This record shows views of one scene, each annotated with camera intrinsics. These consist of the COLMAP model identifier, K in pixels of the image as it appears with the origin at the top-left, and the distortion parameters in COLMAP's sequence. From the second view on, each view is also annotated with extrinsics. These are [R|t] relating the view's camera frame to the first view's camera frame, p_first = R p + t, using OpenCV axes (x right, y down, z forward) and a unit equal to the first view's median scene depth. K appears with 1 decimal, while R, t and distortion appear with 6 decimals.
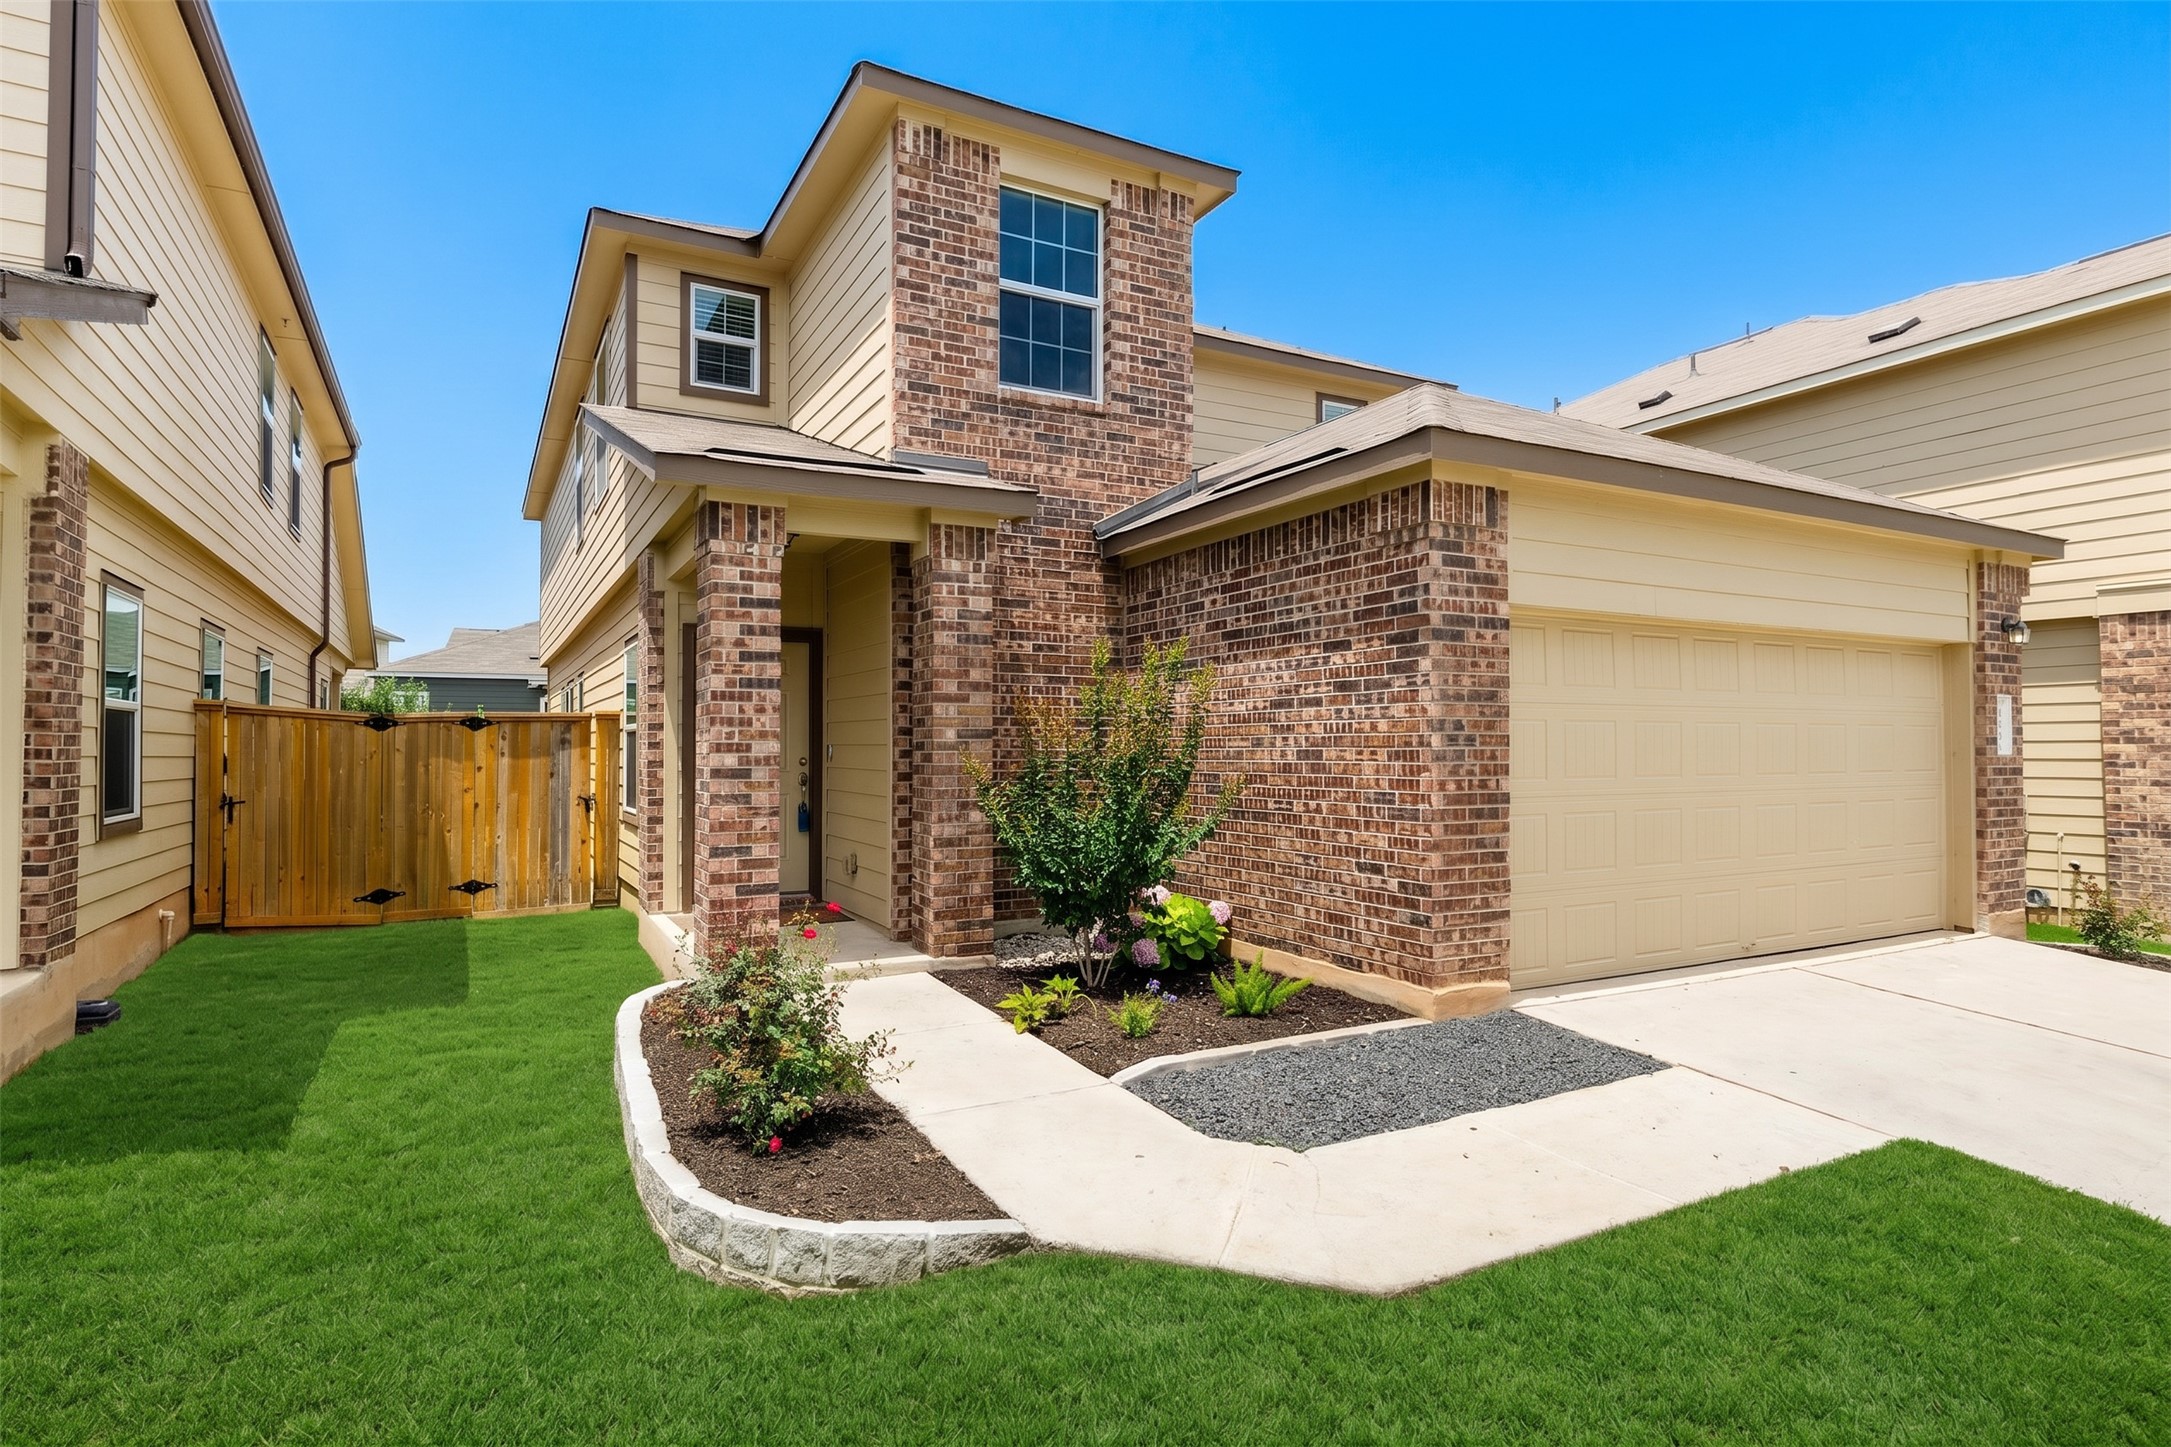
lens RADIAL K [[1148.0, 0, 1078.6], [0, 1148.0, 723.2], [0, 0, 1]] dist [-0.001540, -0.000131]
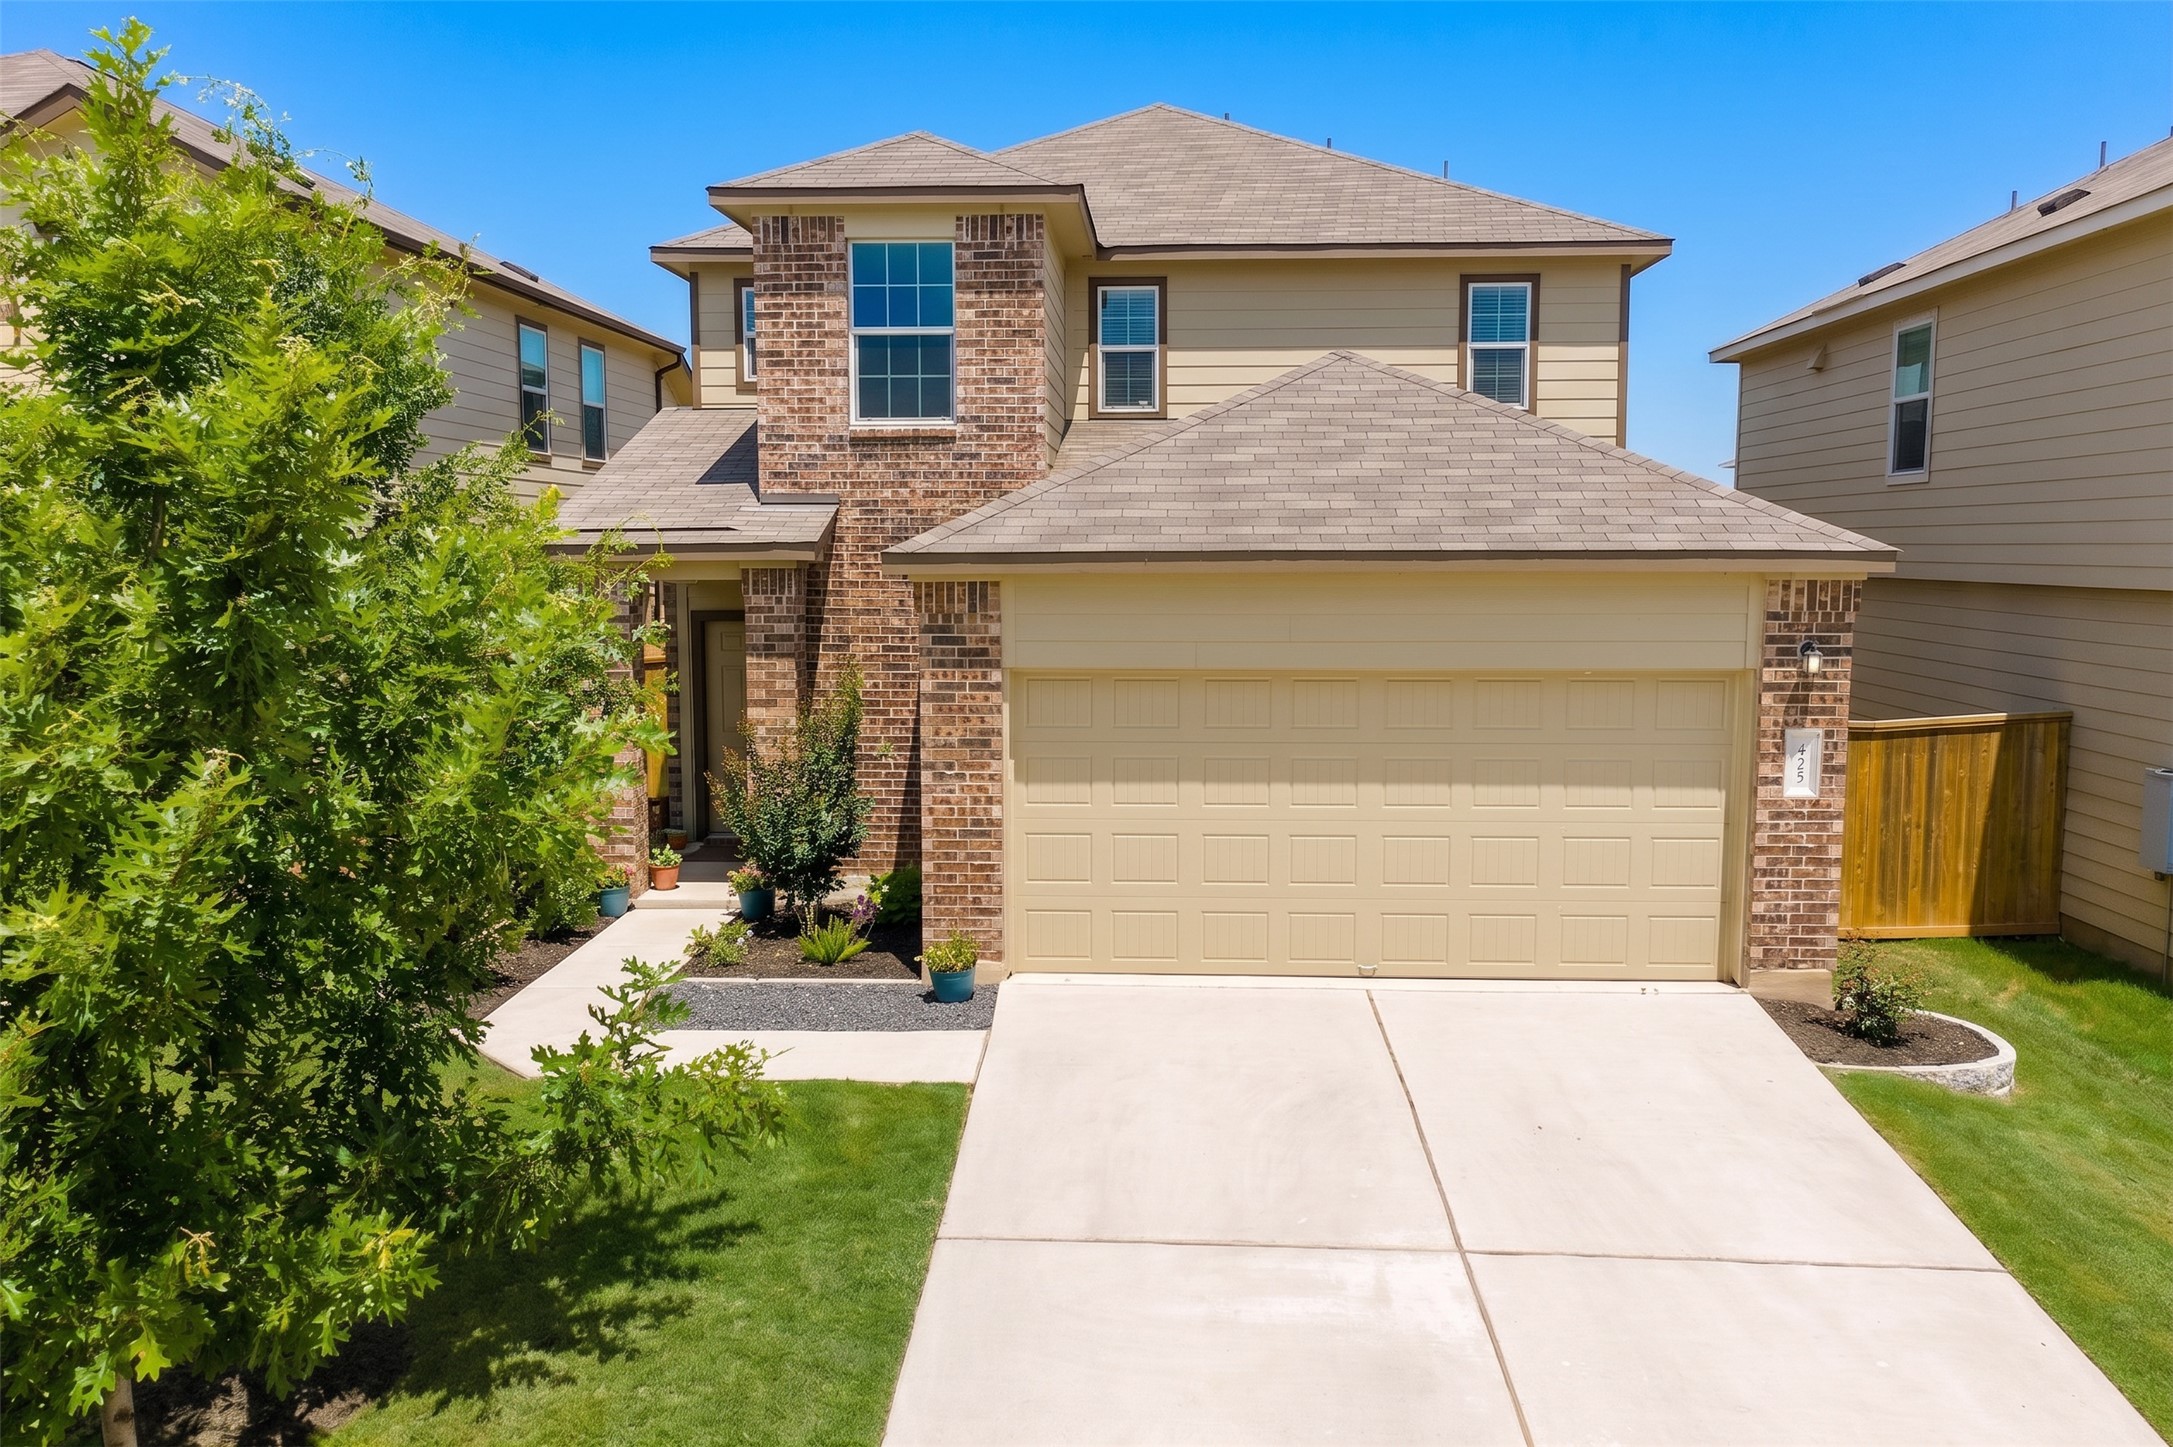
lens RADIAL K [[1733.2, 0, 1090.8], [0, 1733.2, 727.7], [0, 0, 1]] dist [0.015778, 0.003623]
pose [[0.870187, 0.051599, -0.490012, 1.049415], [0.010444, 0.992346, 0.123042, -0.206625], [0.492611, -0.112187, 0.862988, -0.452776]]
